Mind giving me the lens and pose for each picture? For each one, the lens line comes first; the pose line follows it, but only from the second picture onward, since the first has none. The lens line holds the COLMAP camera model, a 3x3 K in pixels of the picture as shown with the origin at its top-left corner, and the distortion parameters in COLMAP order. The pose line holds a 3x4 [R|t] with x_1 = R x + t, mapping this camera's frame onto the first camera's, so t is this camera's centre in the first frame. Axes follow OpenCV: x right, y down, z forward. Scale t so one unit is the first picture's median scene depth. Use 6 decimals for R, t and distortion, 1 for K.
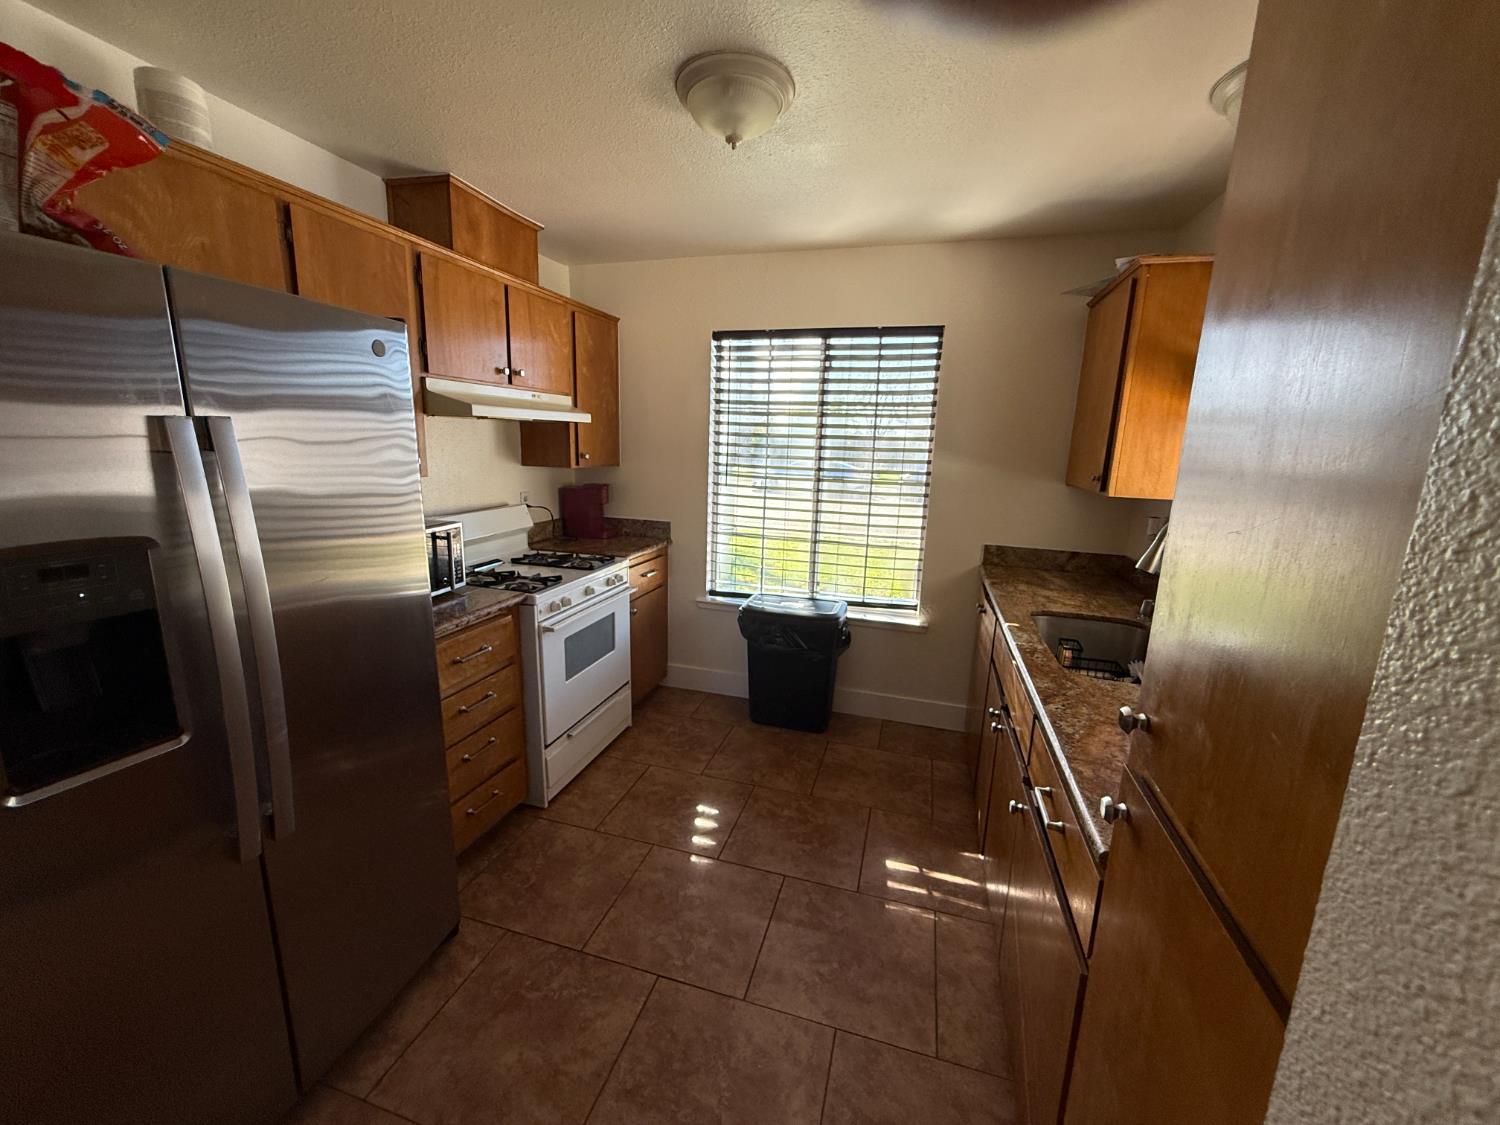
lens RADIAL K [[595.9, 0, 750.8], [0, 595.9, 560.9], [0, 0, 1]] dist [0.000143, 0.000137]
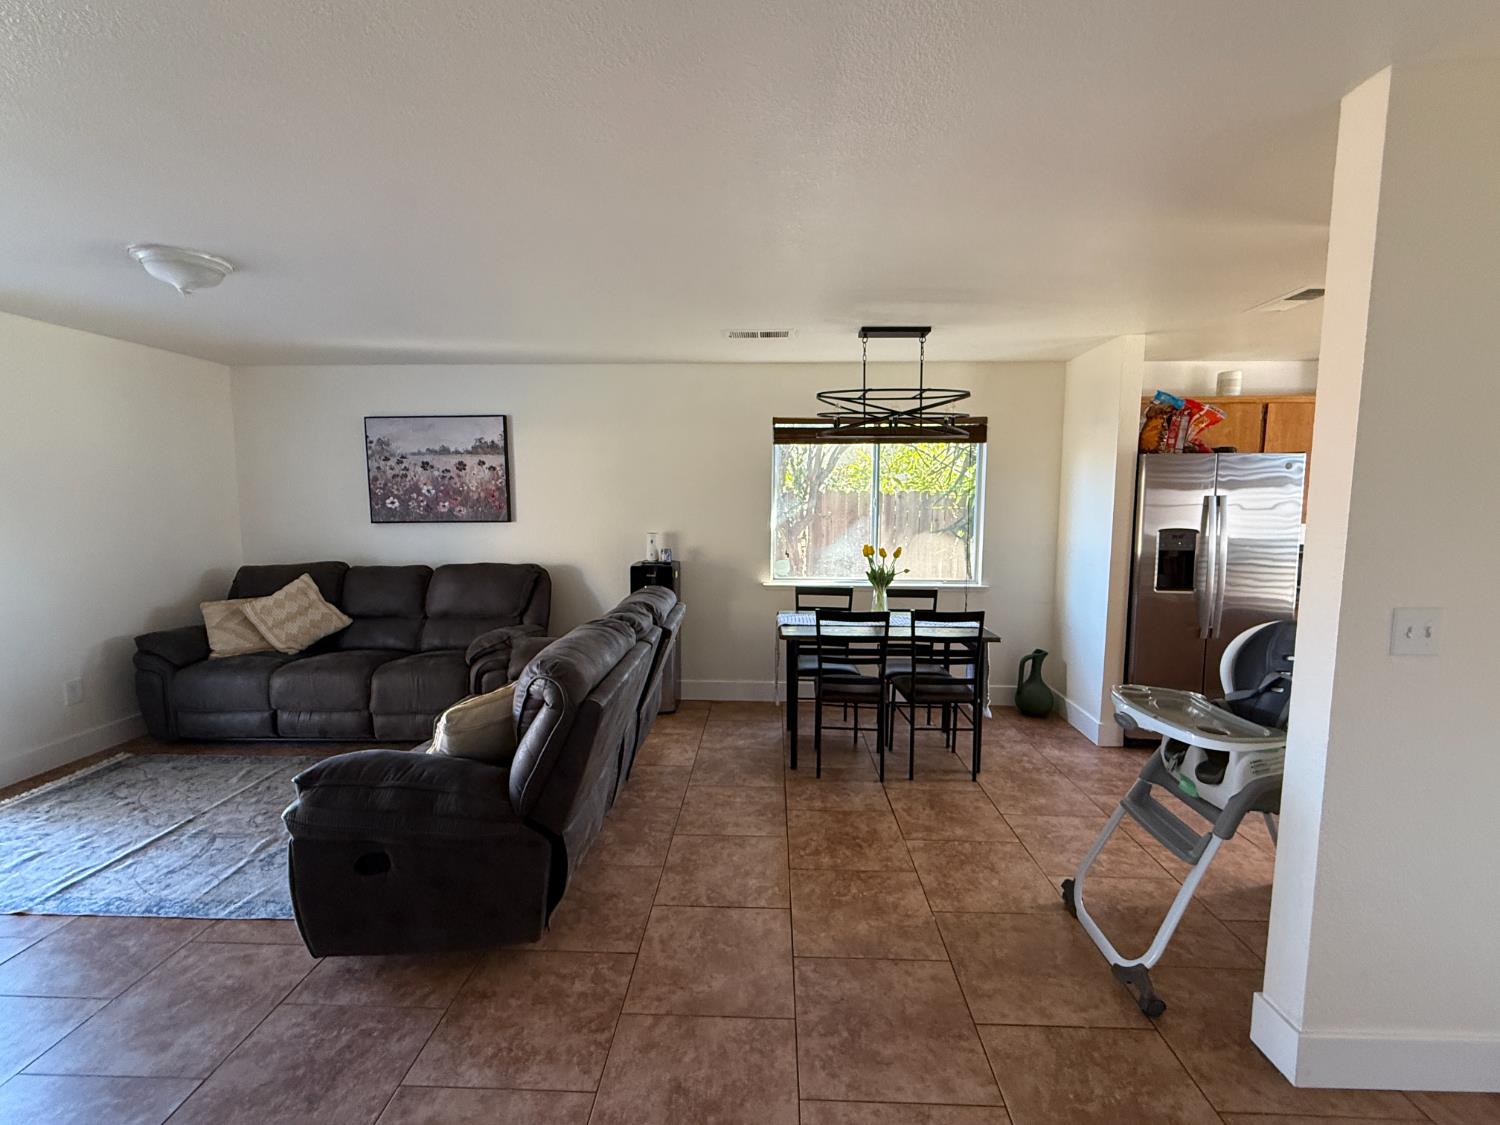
lens RADIAL K [[663.2, 0, 744.6], [0, 663.2, 558.8], [0, 0, 1]] dist [0.003930, -0.001702]
pose [[0.241440, 0.061151, -0.968487, 0.733779], [-0.187693, 0.982110, 0.015220, 0.194389], [0.952091, 0.178104, 0.248598, -0.849545]]
